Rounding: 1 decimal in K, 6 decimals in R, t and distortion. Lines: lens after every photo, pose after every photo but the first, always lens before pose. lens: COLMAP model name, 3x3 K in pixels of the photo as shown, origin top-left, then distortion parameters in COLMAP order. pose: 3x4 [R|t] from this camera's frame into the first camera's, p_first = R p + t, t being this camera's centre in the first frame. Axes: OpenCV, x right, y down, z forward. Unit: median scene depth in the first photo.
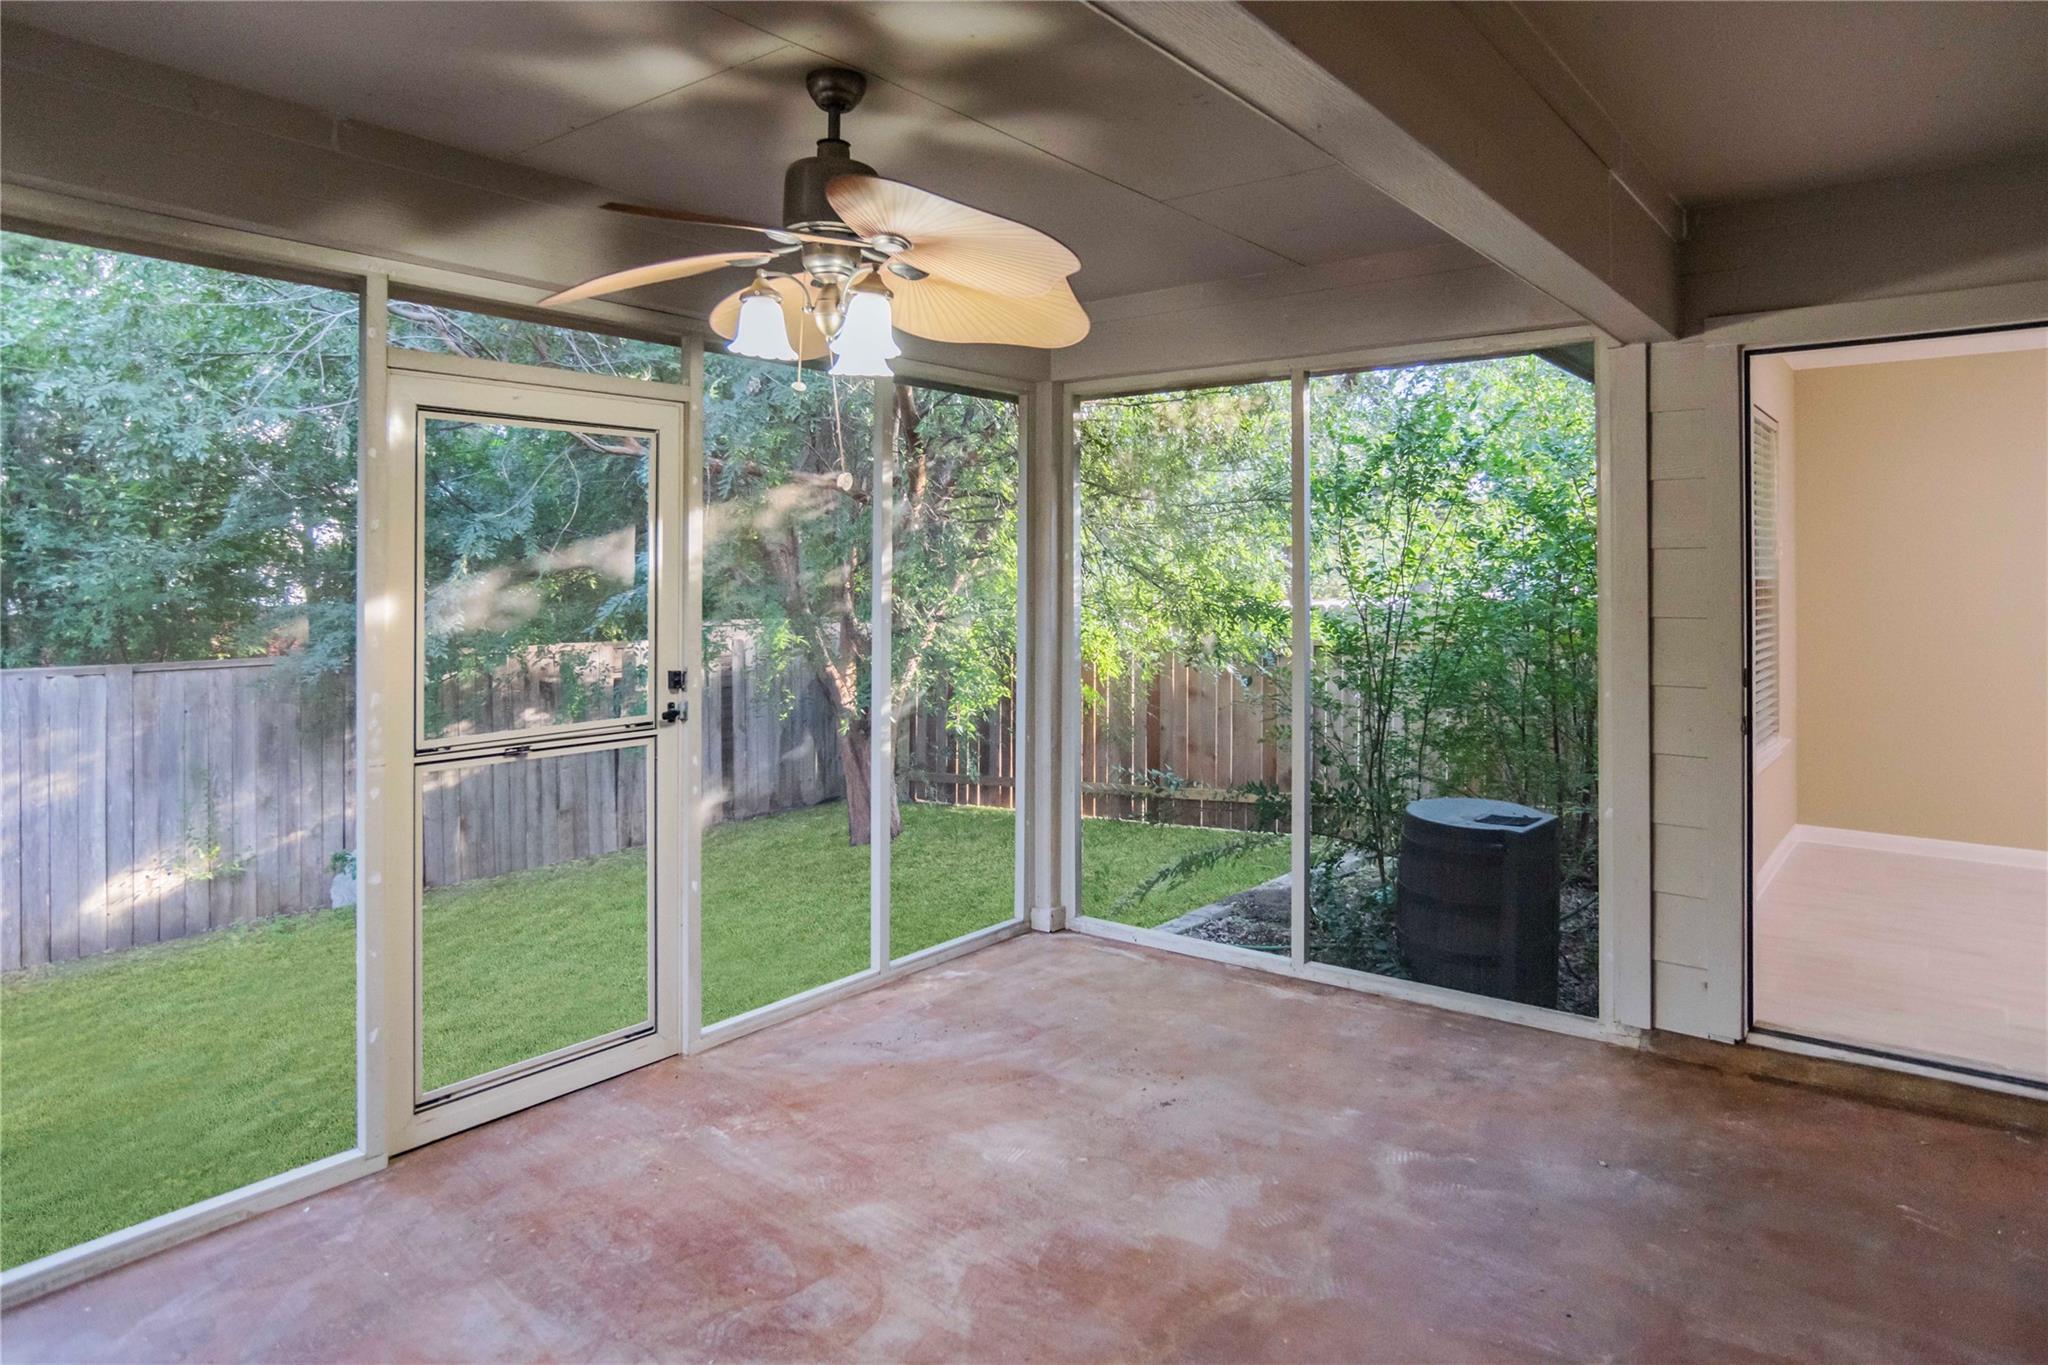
lens RADIAL K [[1215.7, 0, 1037.1], [0, 1215.7, 584.3], [0, 0, 1]] dist [-0.031314, 0.018599]
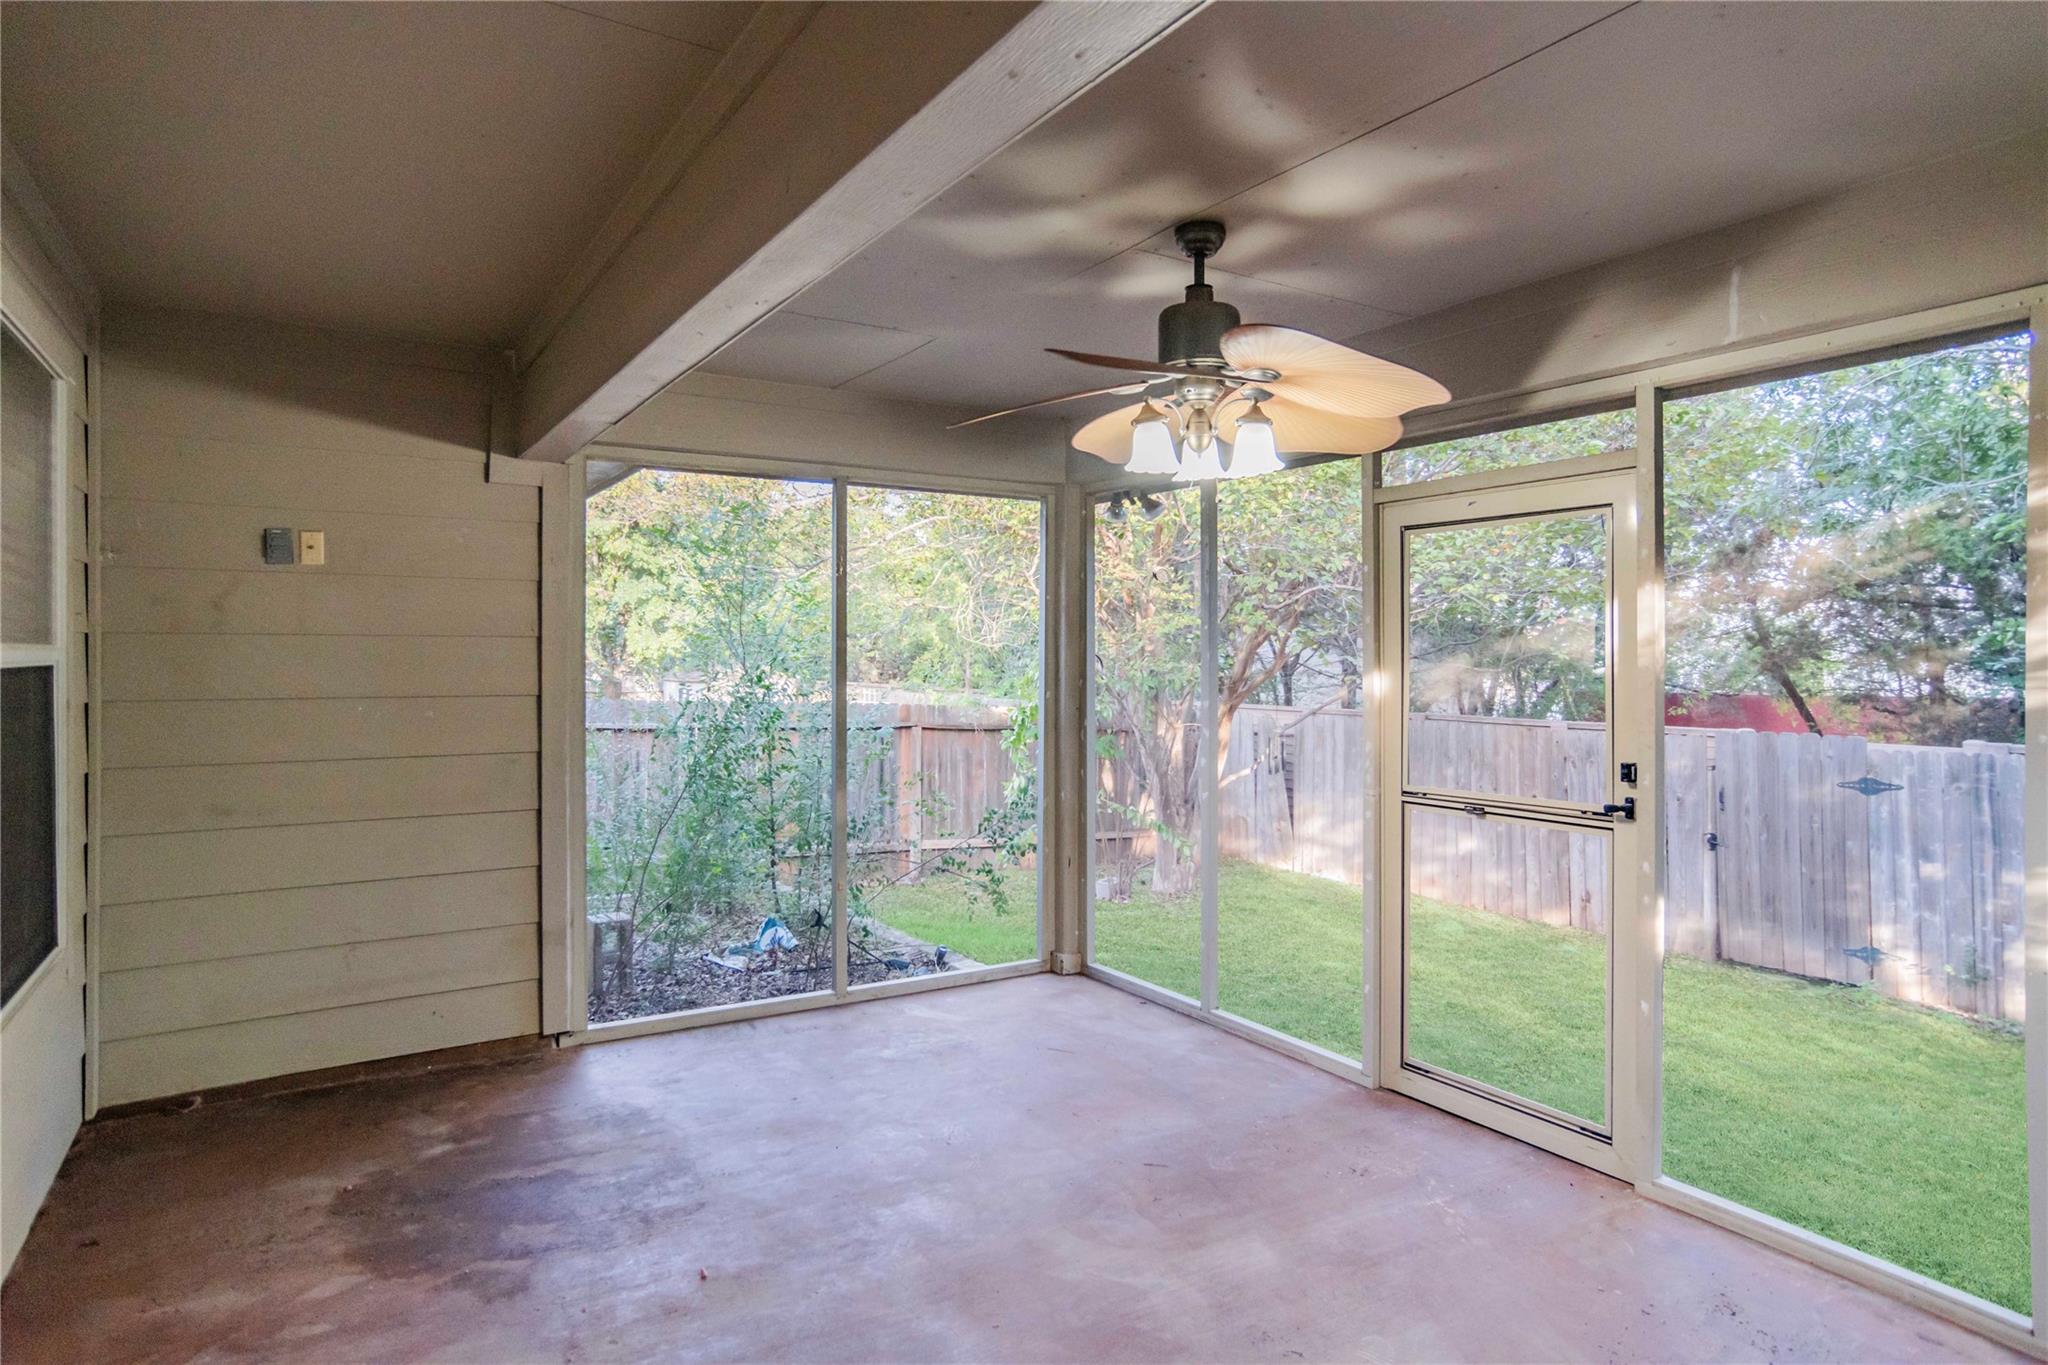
lens RADIAL K [[1129.0, 0, 1018.3], [0, 1129.0, 659.4], [0, 0, 1]] dist [-0.055359, 0.038724]
pose [[-0.325797, 0.007582, -0.945409, 0.794192], [-0.005237, 0.999938, 0.009824, -0.015311], [0.945425, 0.008152, -0.325737, 1.032409]]
